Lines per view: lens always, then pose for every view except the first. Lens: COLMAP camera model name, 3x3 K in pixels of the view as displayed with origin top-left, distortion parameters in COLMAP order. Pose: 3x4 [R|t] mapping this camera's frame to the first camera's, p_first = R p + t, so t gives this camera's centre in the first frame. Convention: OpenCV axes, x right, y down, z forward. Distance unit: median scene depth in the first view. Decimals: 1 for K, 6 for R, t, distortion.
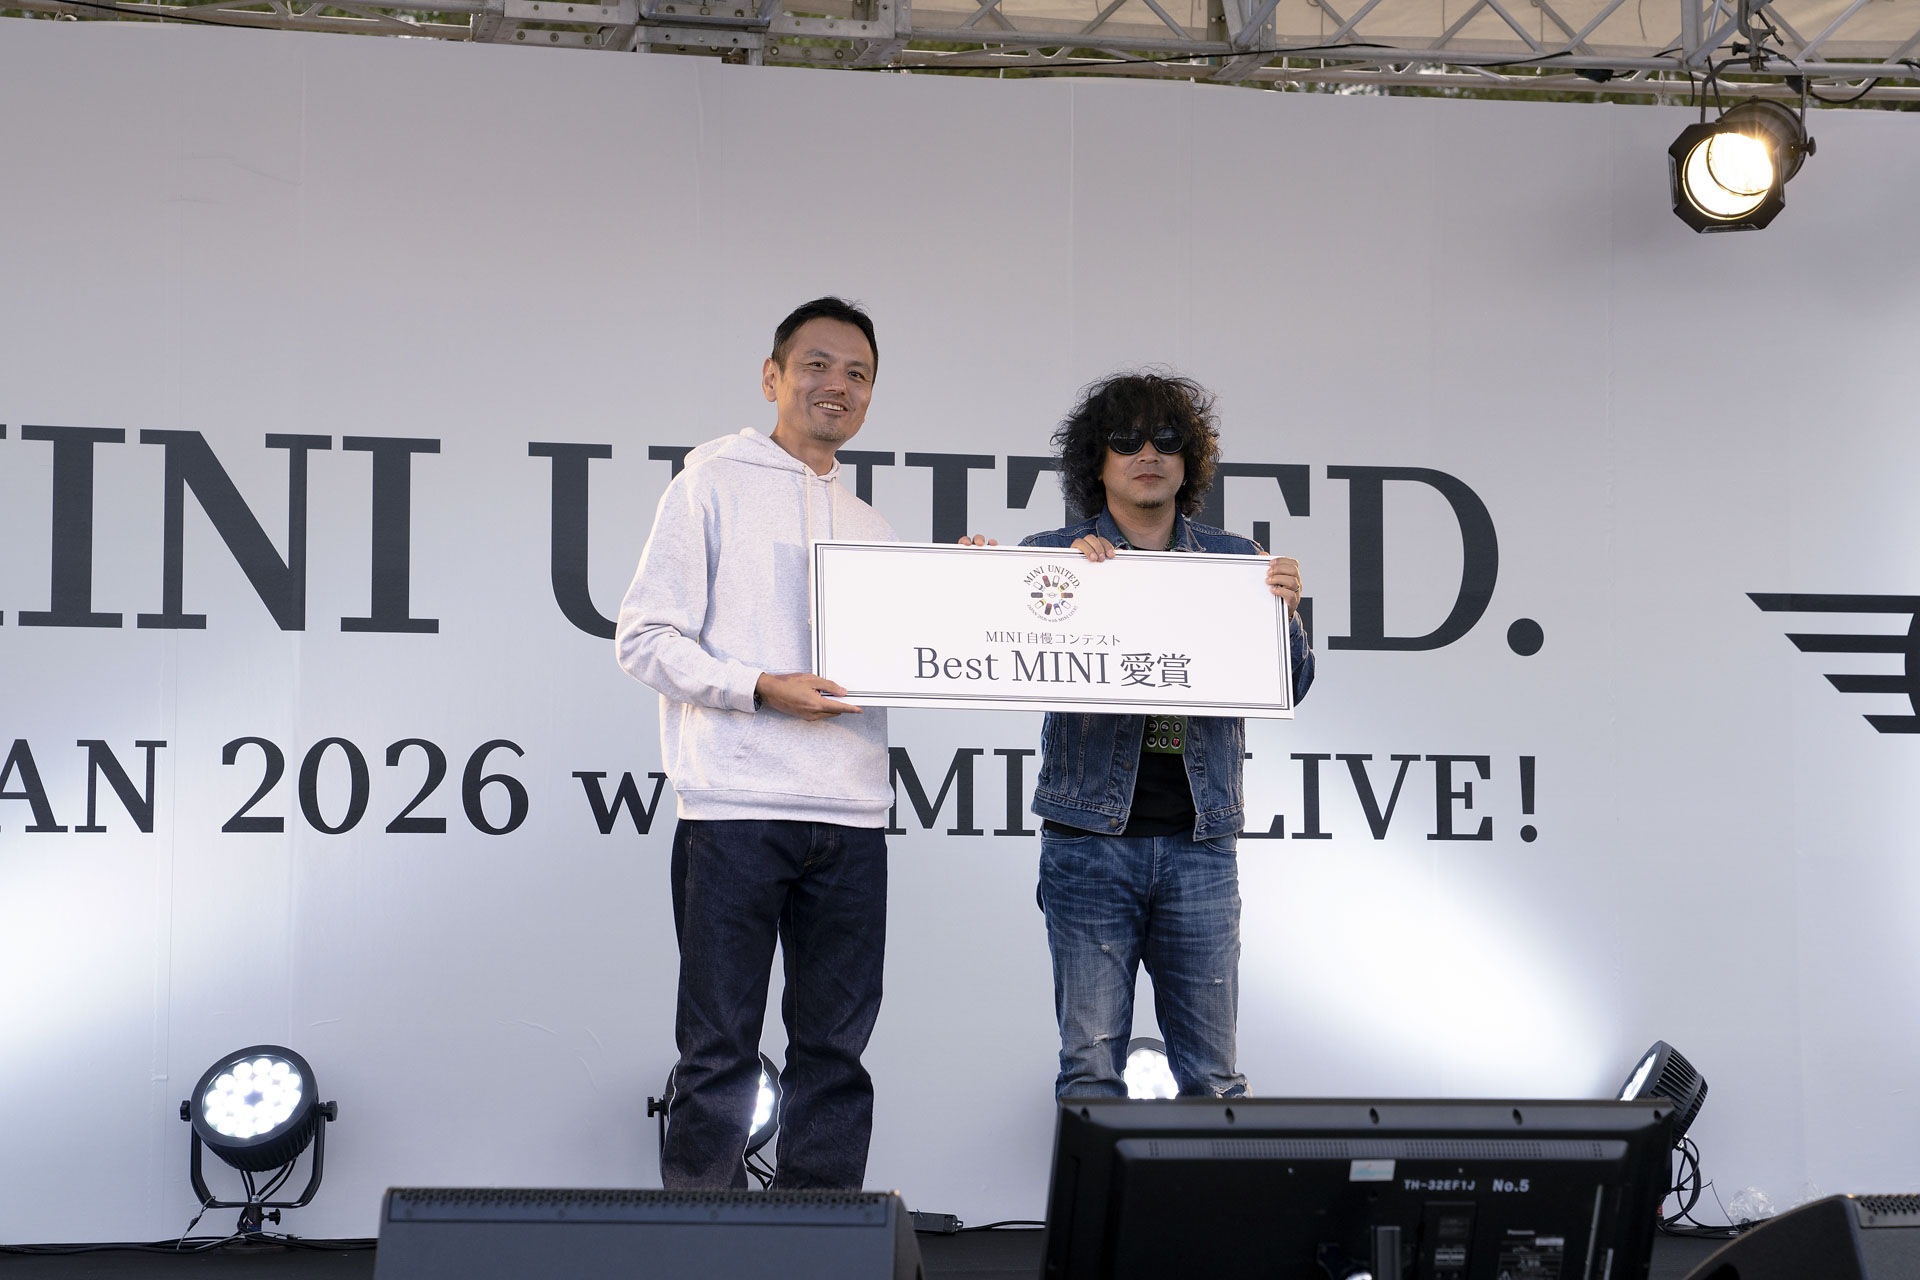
lens RADIAL K [[4025.0, 0, 918.8], [0, 4025.0, 642.5], [0, 0, 1]] dist [0.297663, 0.584321]
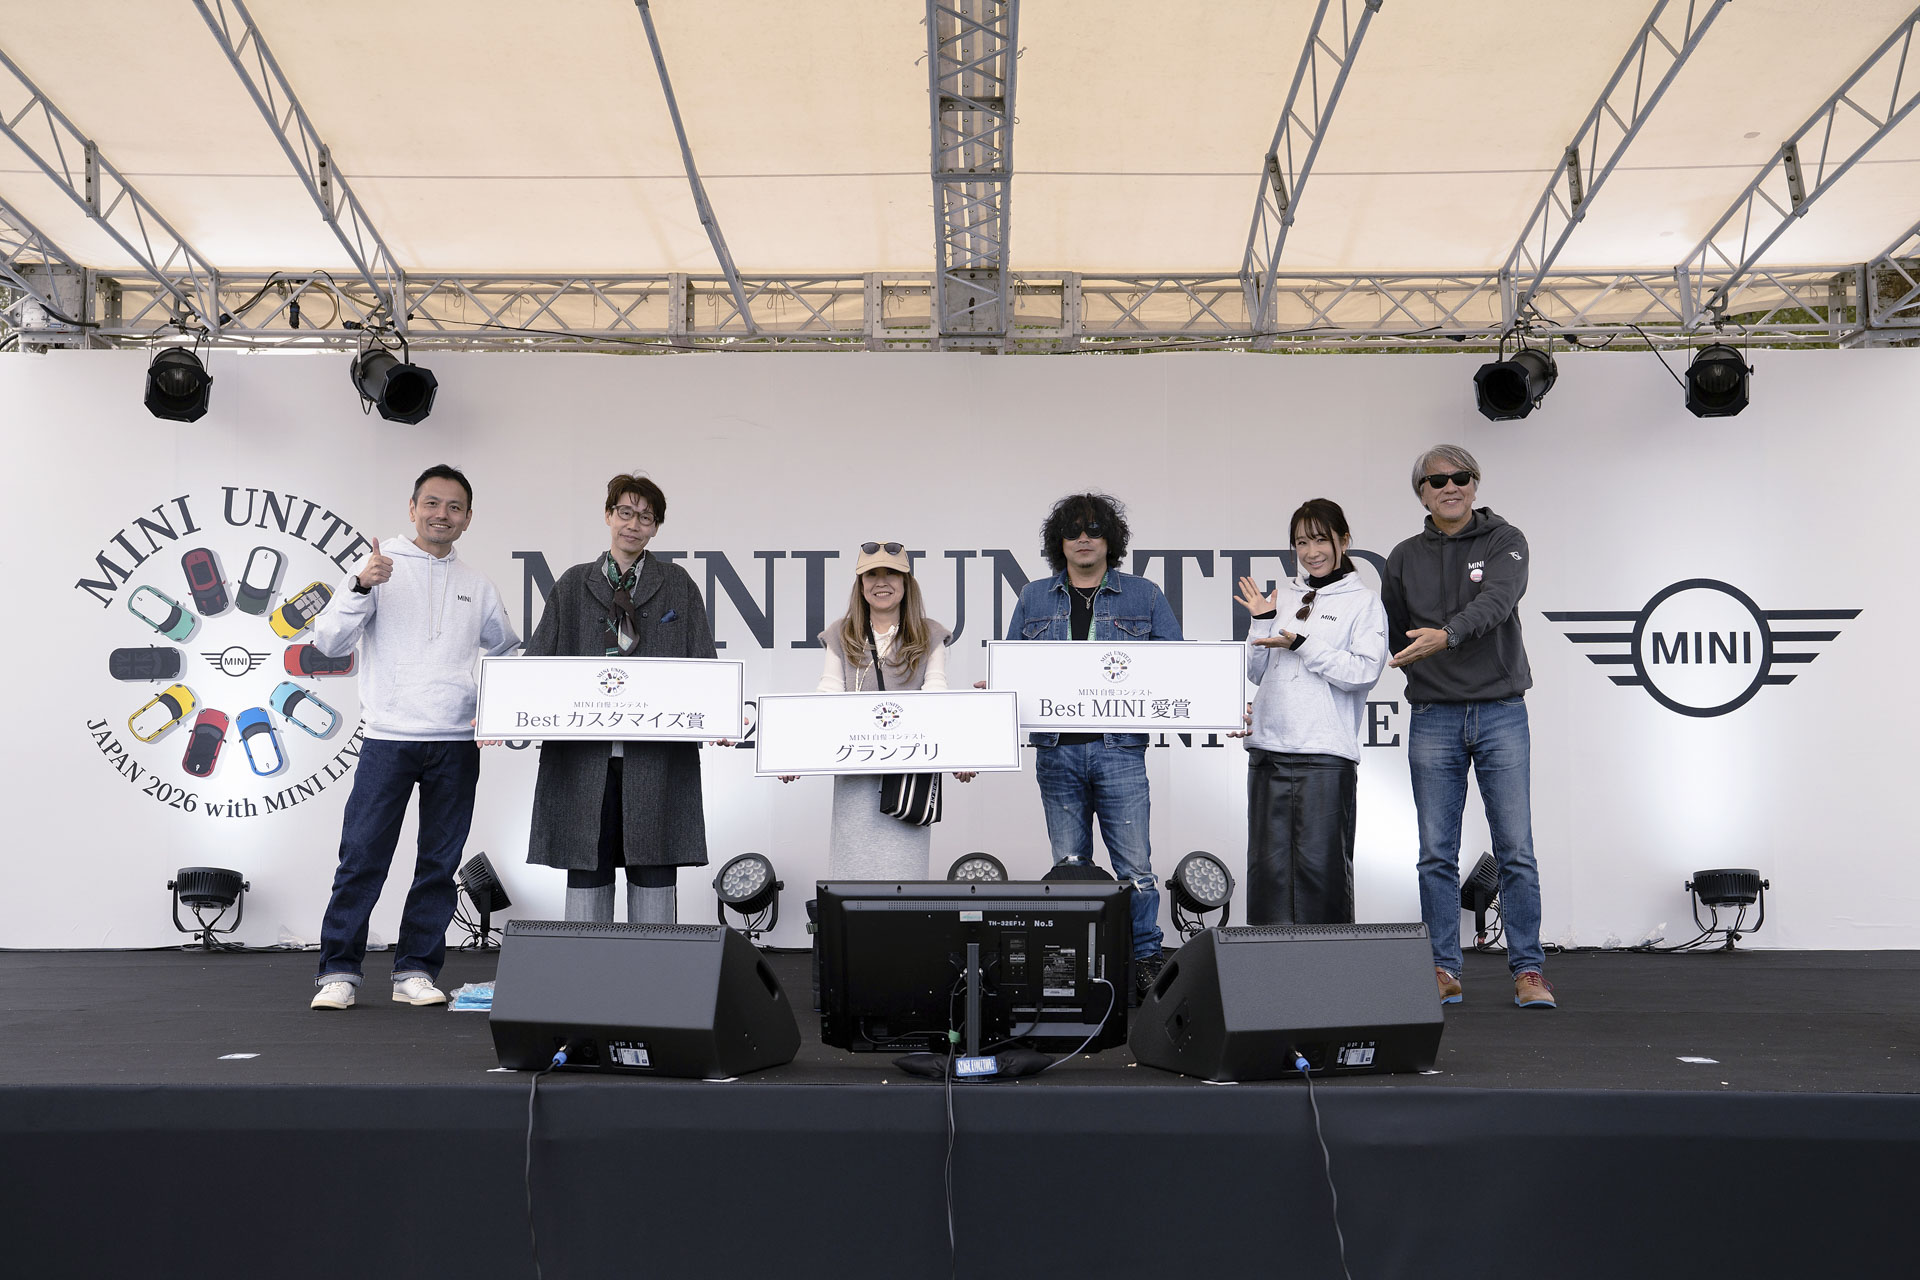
lens RADIAL K [[2136.5, 0, 950.5], [0, 2136.5, 685.3], [0, 0, 1]] dist [0.006211, 0.175105]
pose [[0.975077, -0.015812, -0.221304, 0.167573], [0.020306, 0.999631, 0.018047, -0.001865], [0.220937, -0.022091, 0.975038, -0.016184]]
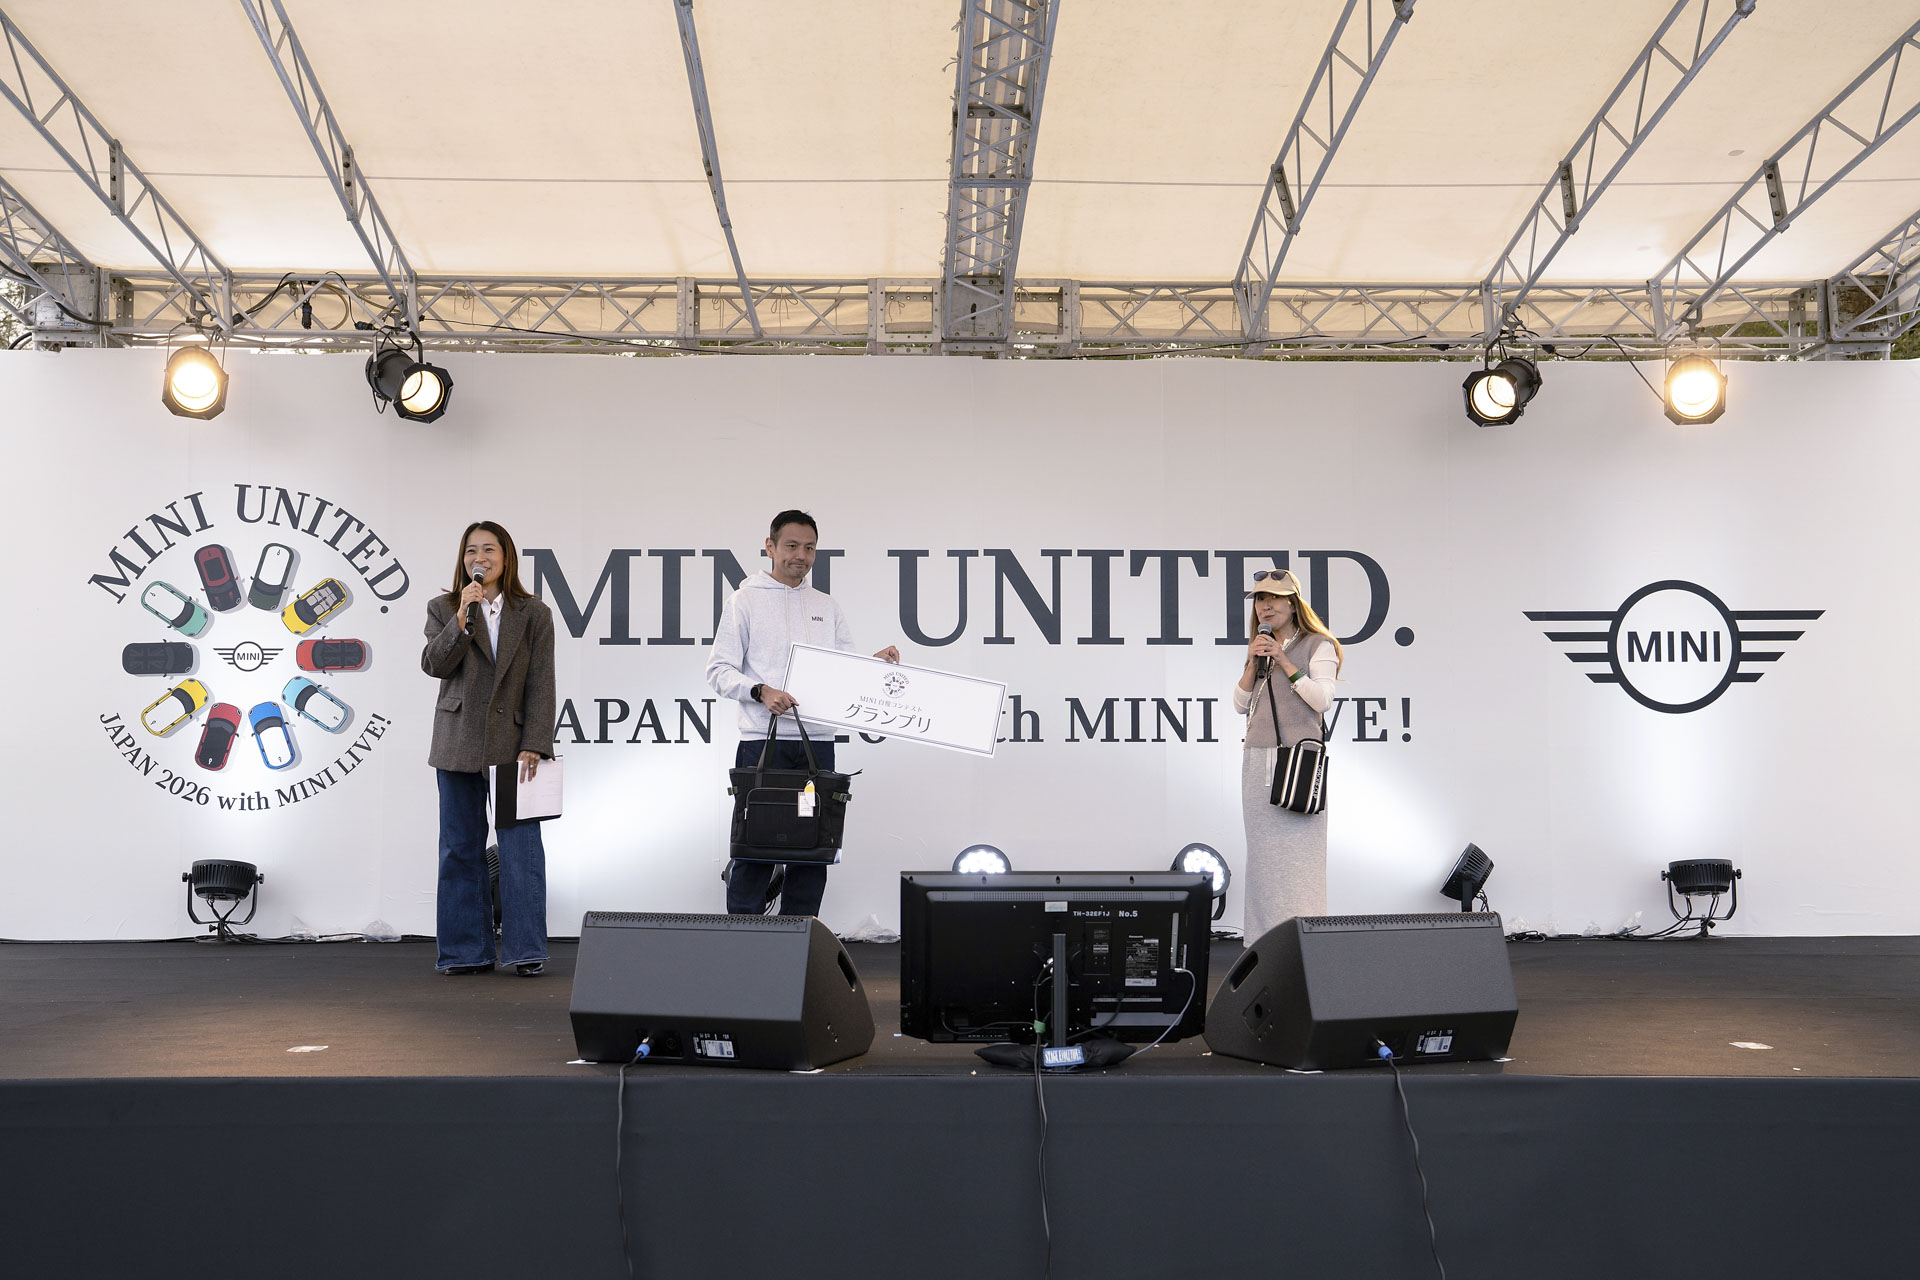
lens RADIAL K [[2039.6, 0, 950.6], [0, 2039.6, 680.9], [0, 0, 1]] dist [-0.015096, 0.168513]
pose [[0.982722, -0.014587, -0.184512, 0.123271], [0.017864, 0.999711, 0.016107, 0.000316], [0.184224, -0.019125, 0.982698, -0.001366]]
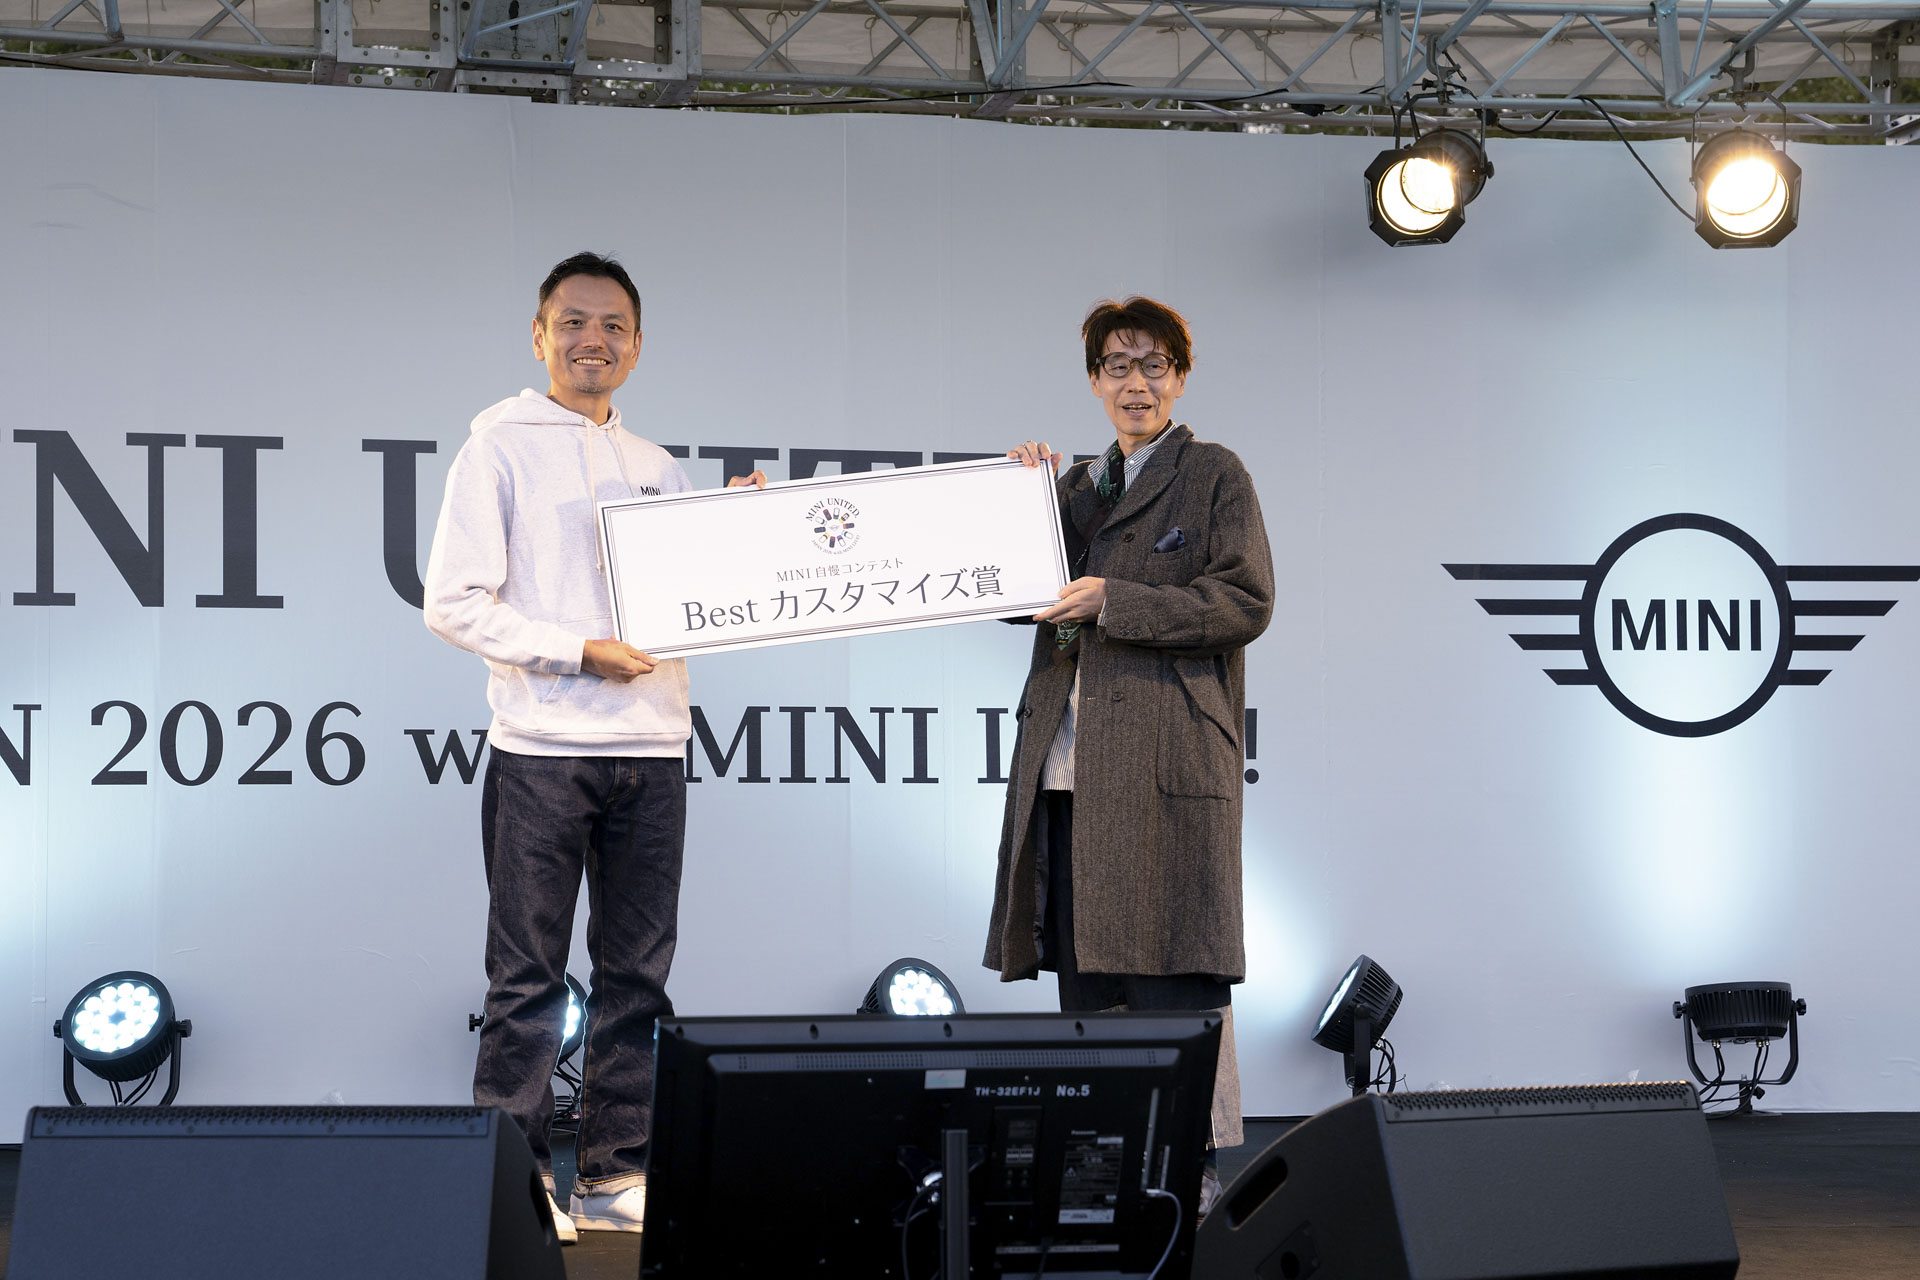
lens RADIAL K [[3397.0, 0, 848.6], [0, 3397.0, 706.3], [0, 0, 1]] dist [0.223868, 0.386161]
pose [[0.999941, -0.008616, -0.006622, 0.045857], [0.008773, 0.999671, 0.024104, 0.003438], [0.006412, -0.024160, 0.999688, 0.041128]]
